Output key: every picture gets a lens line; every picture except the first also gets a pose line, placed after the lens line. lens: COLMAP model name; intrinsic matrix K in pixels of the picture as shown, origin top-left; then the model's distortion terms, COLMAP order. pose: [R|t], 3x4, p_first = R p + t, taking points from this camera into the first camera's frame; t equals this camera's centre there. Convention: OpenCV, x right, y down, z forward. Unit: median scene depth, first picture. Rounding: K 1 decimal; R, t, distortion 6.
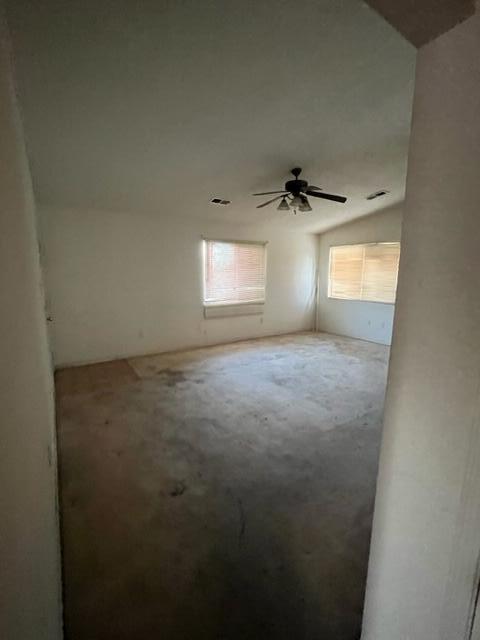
lens RADIAL K [[281.0, 0, 240.0], [0, 281.0, 320.0], [0, 0, 1]] dist [-0.000301, 0.000360]
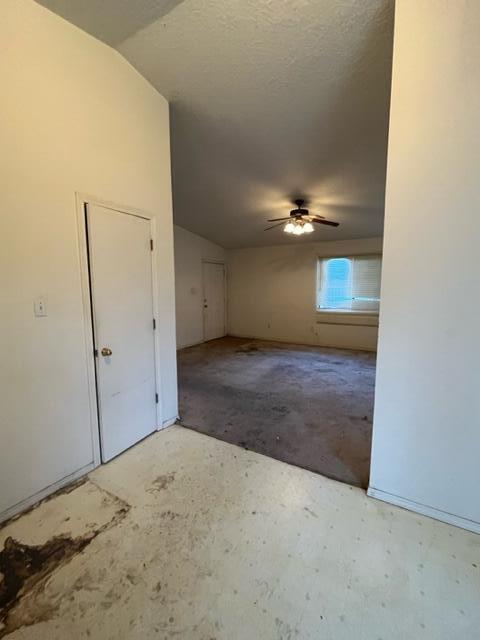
lens RADIAL K [[281.0, 0, 240.0], [0, 281.0, 320.0], [0, 0, 1]] dist [-0.000301, 0.000360]
pose [[0.409051, 0.100158, -0.906998, 0.780752], [-0.143929, 0.988598, 0.044258, -0.019525], [0.901089, 0.112439, 0.418802, 0.186764]]
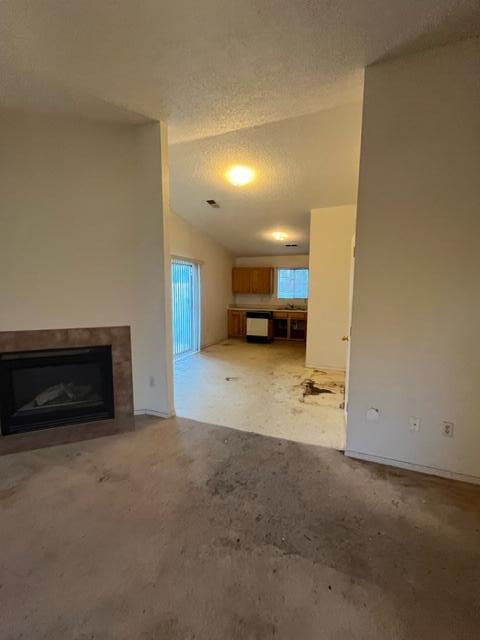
lens RADIAL K [[281.0, 0, 240.0], [0, 281.0, 320.0], [0, 0, 1]] dist [-0.000301, 0.000360]
pose [[-0.549769, -0.103367, 0.828896, 0.036907], [0.131051, 0.969352, 0.207803, -0.109868], [-0.824973, 0.222871, -0.519374, 0.631305]]
